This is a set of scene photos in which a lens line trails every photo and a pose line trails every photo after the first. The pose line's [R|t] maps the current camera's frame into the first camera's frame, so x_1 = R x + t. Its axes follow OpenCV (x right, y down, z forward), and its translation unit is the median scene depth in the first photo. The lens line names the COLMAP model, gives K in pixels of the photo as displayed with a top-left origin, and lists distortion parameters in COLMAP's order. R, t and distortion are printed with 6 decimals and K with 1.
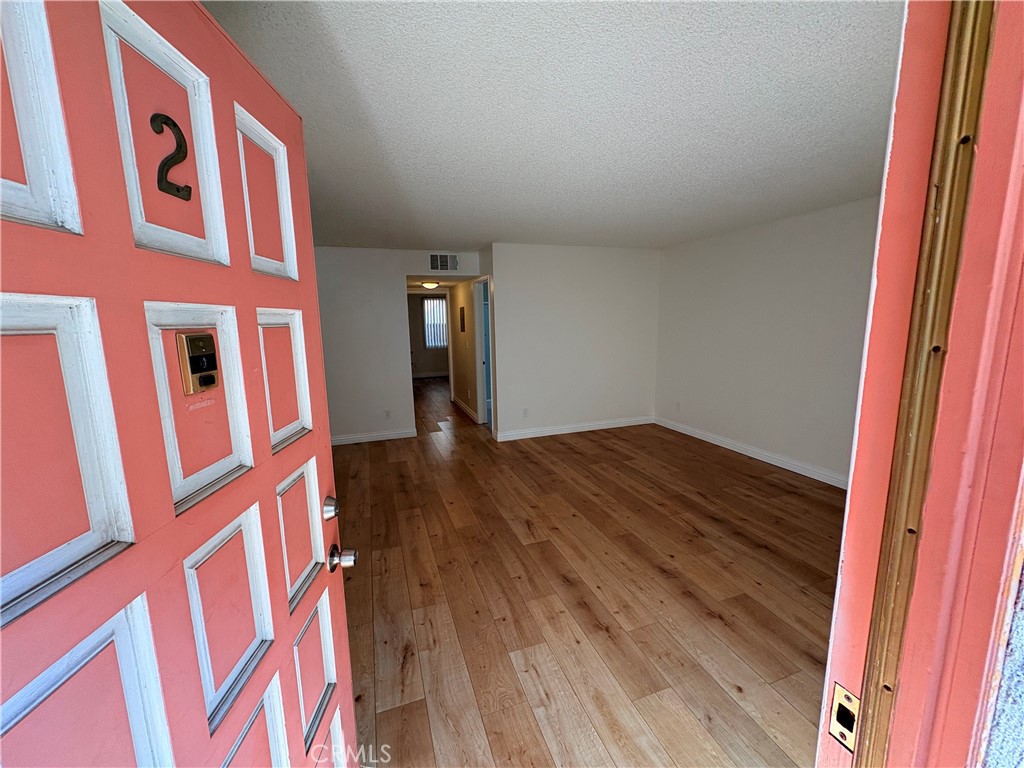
lens RADIAL K [[406.6, 0, 512.0], [0, 406.6, 384.0], [0, 0, 1]] dist [0.000391, -0.000074]
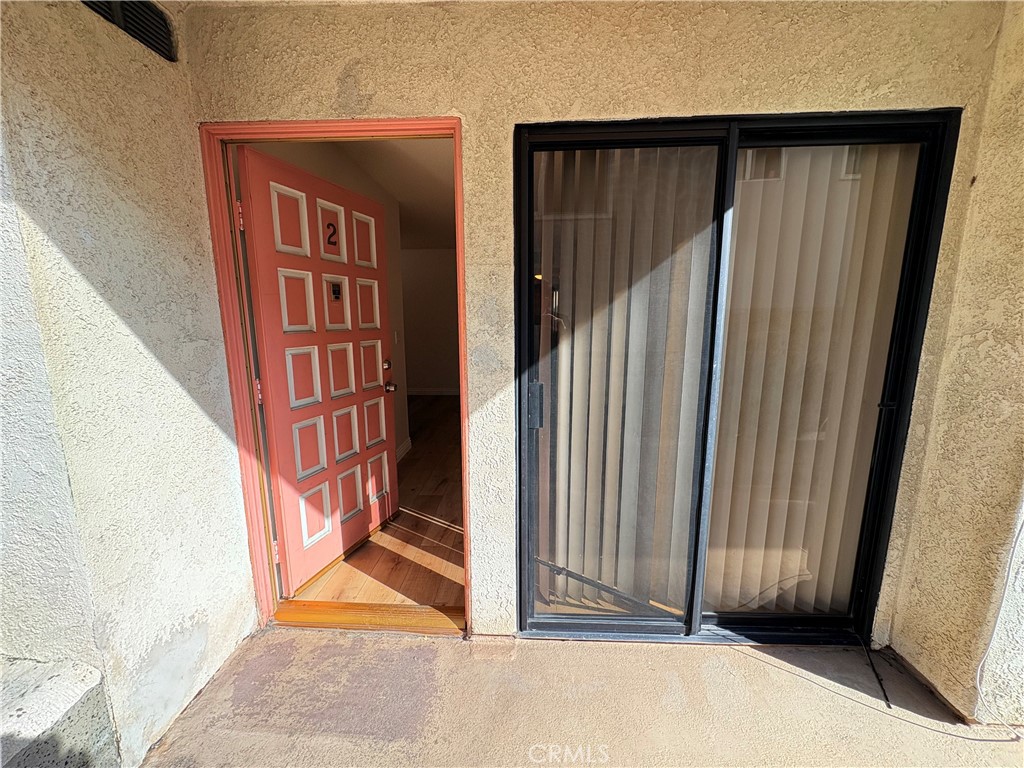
lens RADIAL K [[406.6, 0, 512.0], [0, 406.6, 384.0], [0, 0, 1]] dist [0.000391, -0.000074]
pose [[0.926787, 0.079914, -0.366988, 1.869764], [-0.075804, 0.996793, 0.025624, 0.501440], [0.367859, 0.004071, 0.929873, -1.590683]]
